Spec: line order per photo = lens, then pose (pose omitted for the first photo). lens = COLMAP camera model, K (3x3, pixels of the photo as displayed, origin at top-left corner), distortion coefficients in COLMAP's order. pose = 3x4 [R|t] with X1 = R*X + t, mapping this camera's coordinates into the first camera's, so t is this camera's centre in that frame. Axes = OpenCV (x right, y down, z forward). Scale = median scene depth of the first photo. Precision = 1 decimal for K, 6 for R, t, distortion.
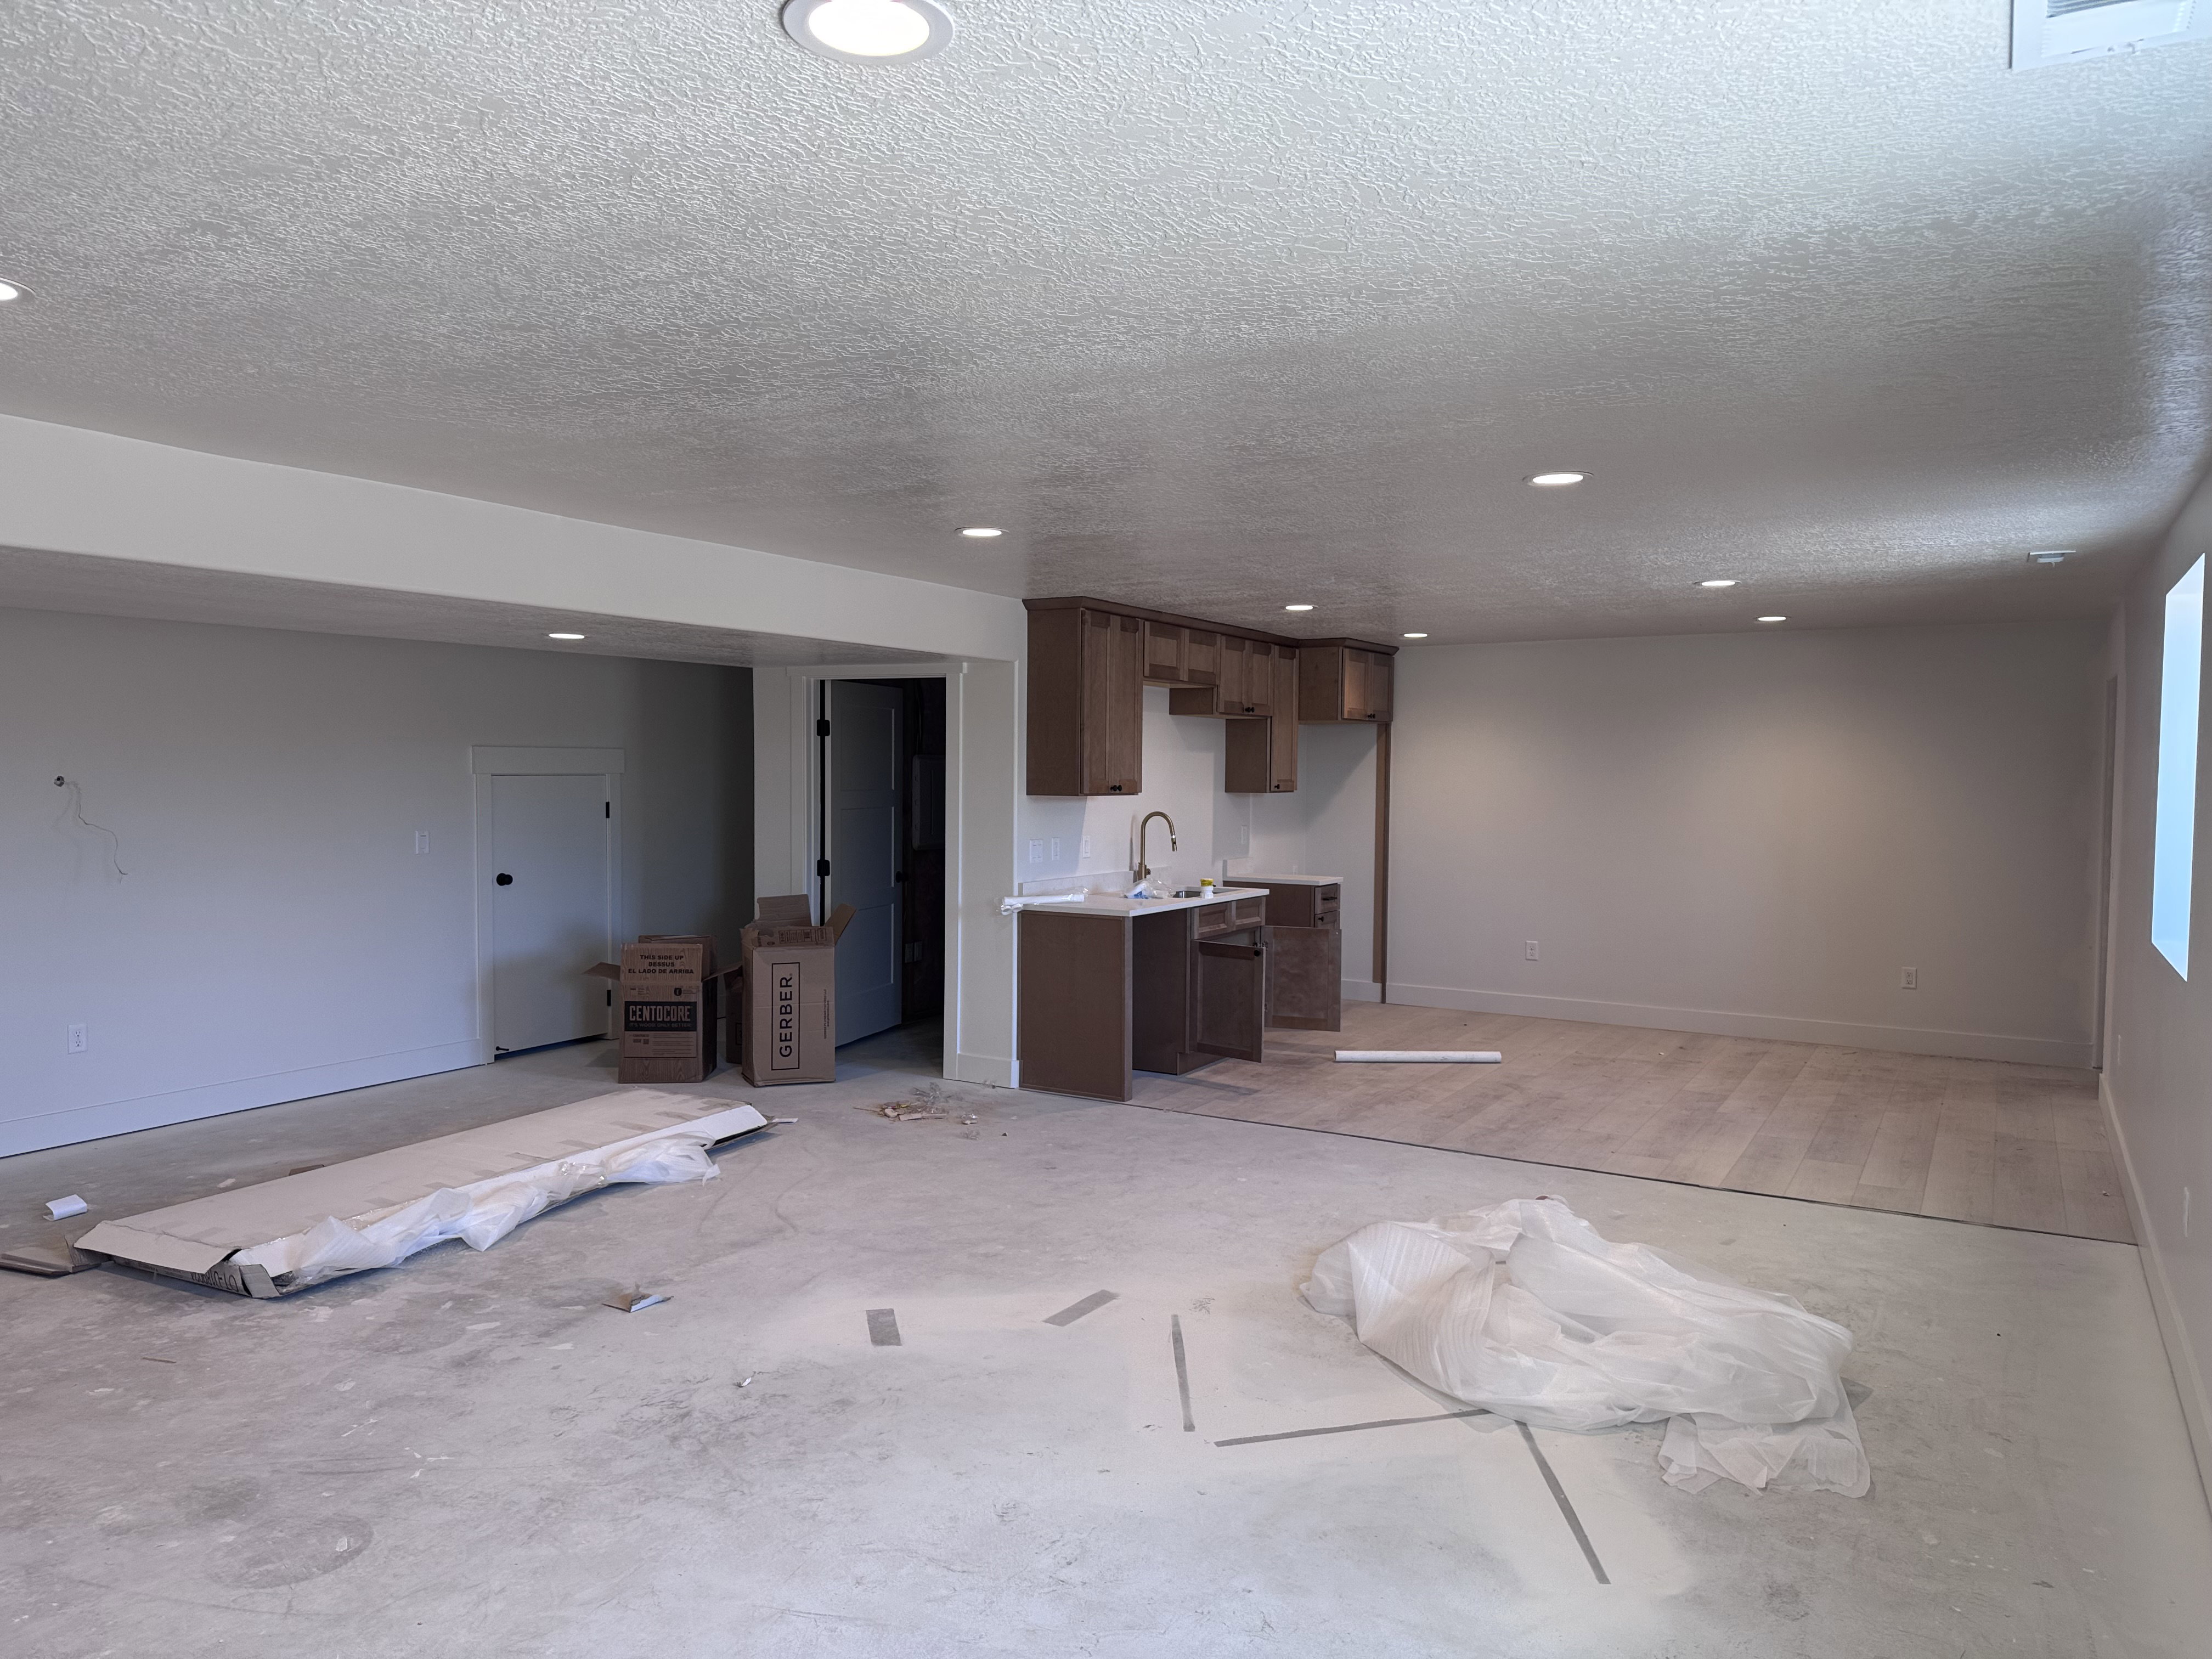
lens RADIAL K [[1549.5, 0, 1093.6], [0, 1549.5, 816.8], [0, 0, 1]] dist [0.091383, -0.119052]
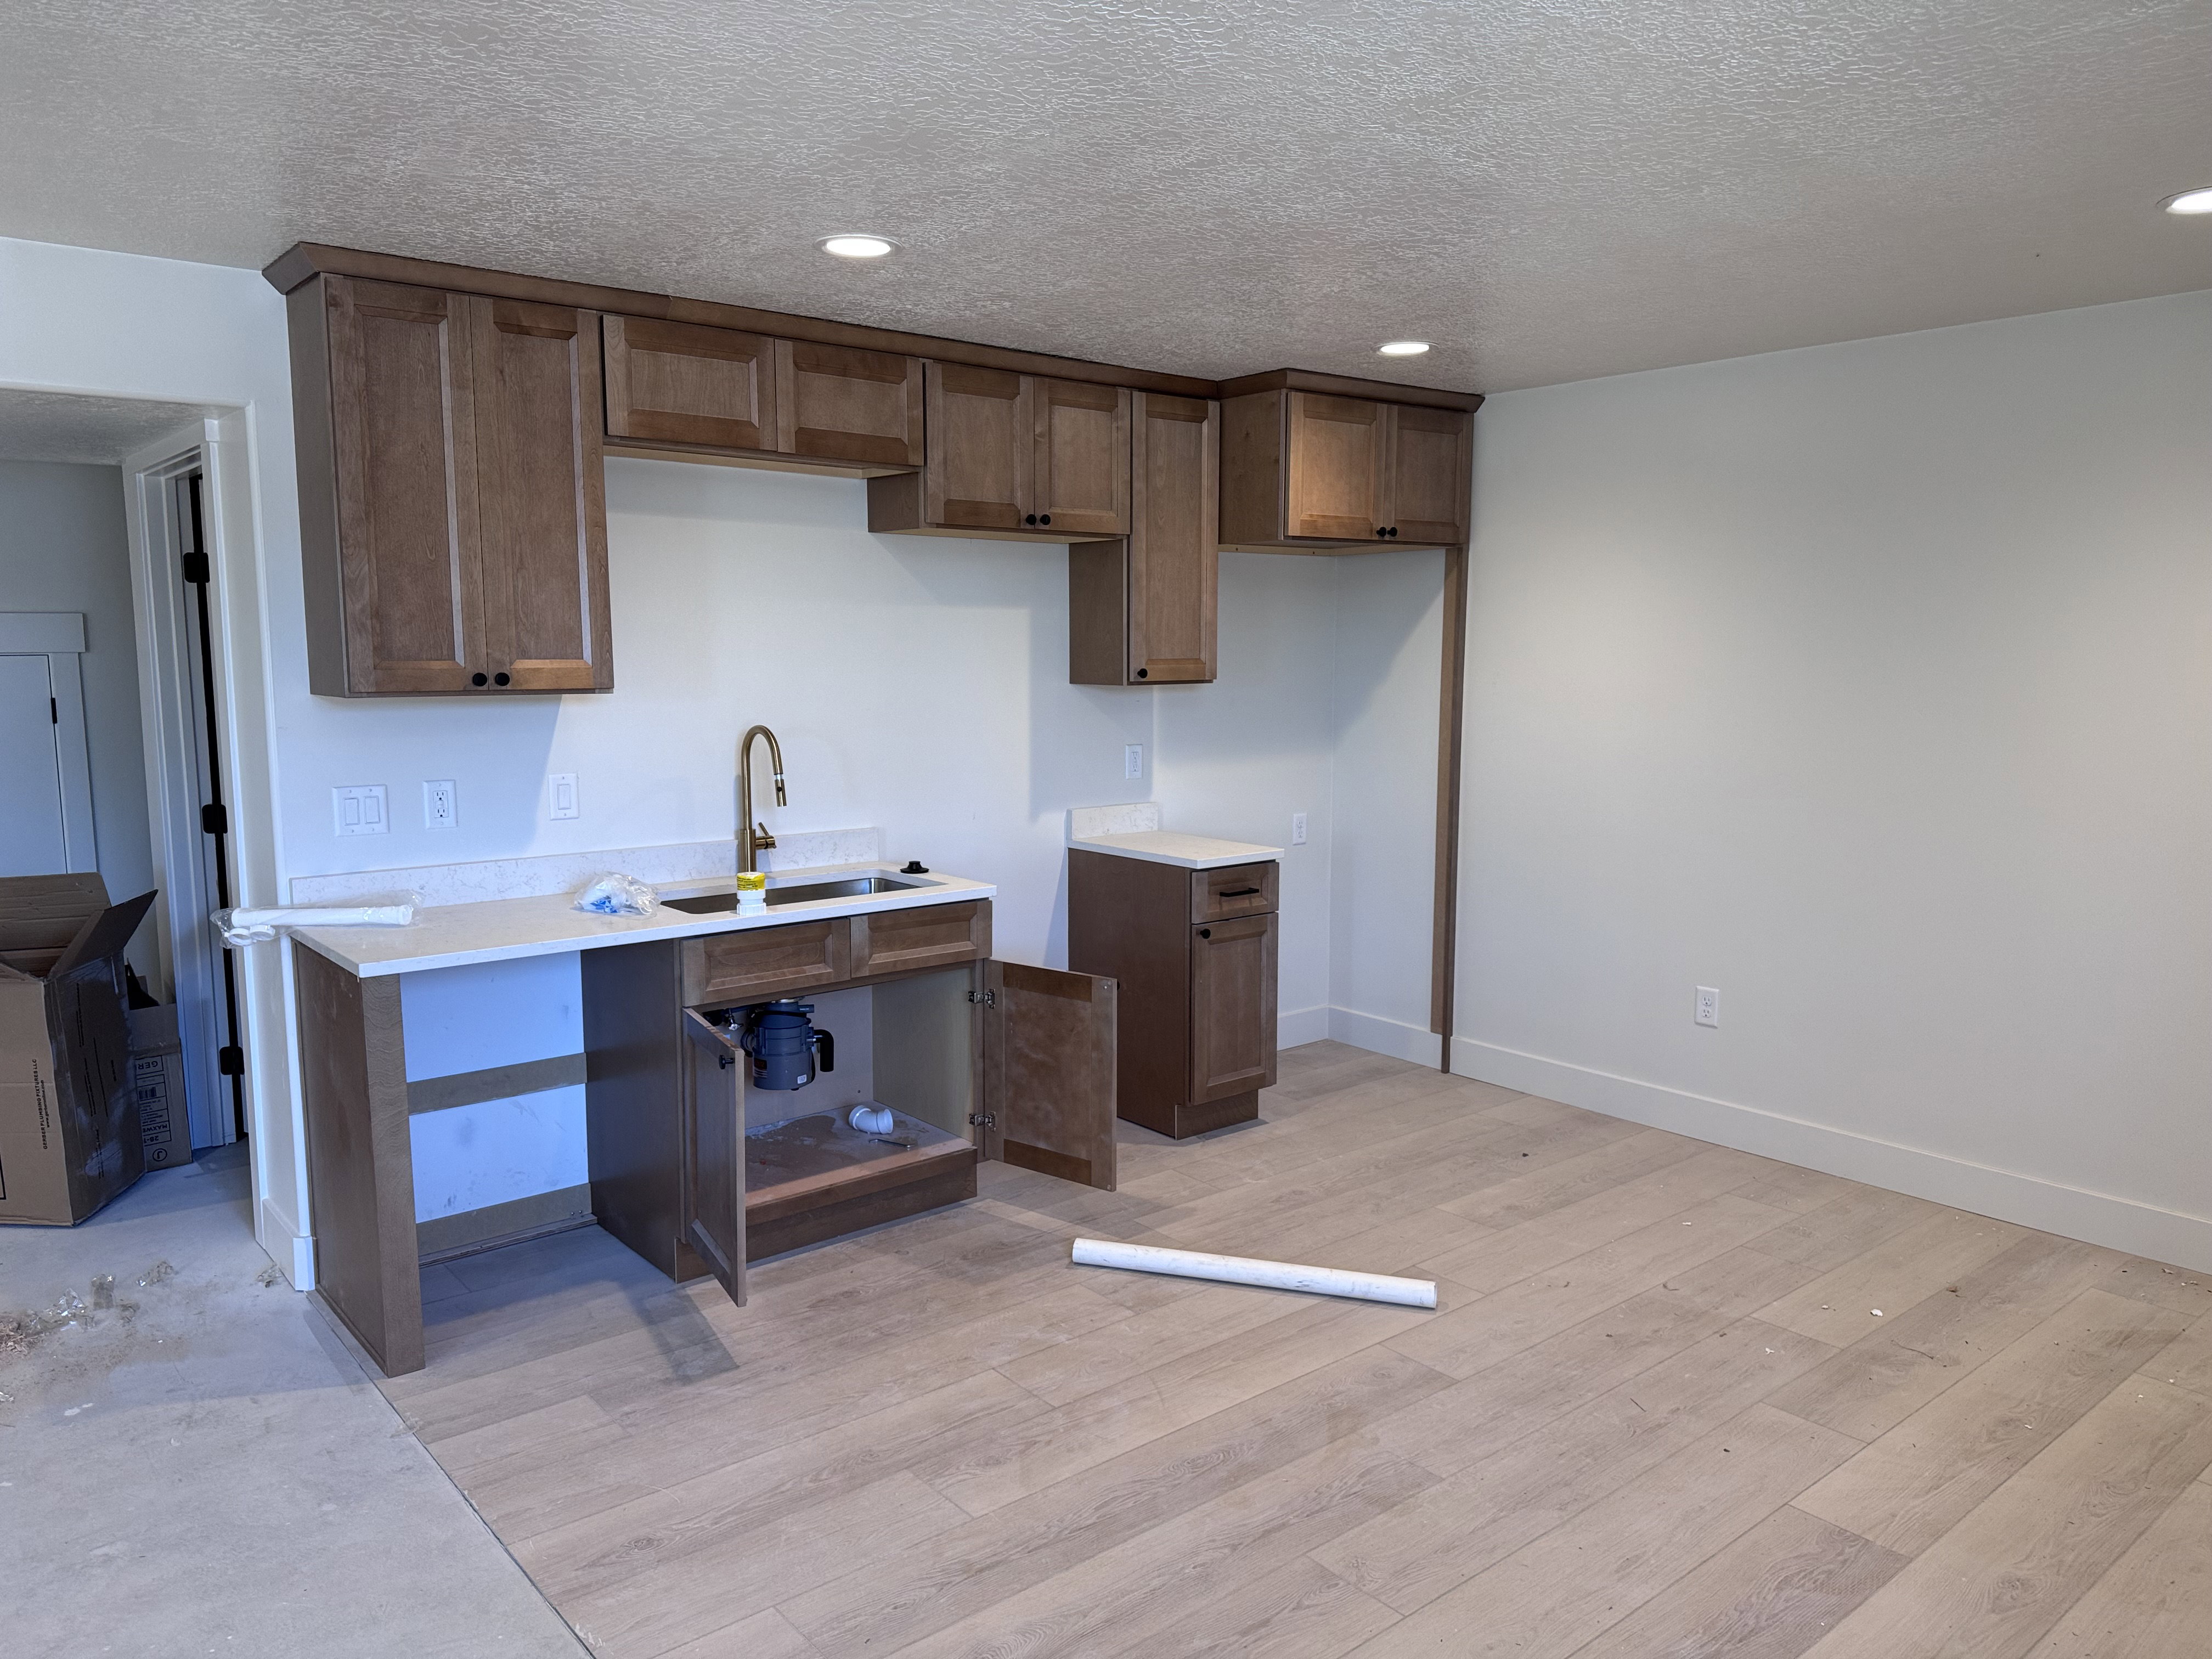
lens RADIAL K [[1549.5, 0, 1114.9], [0, 1549.5, 827.7], [0, 0, 1]] dist [0.091383, -0.119052]
pose [[0.940510, 0.032684, -0.338191, 0.286425], [-0.003278, 0.996189, 0.087159, -0.013023], [0.339751, -0.080865, 0.937033, 0.508958]]
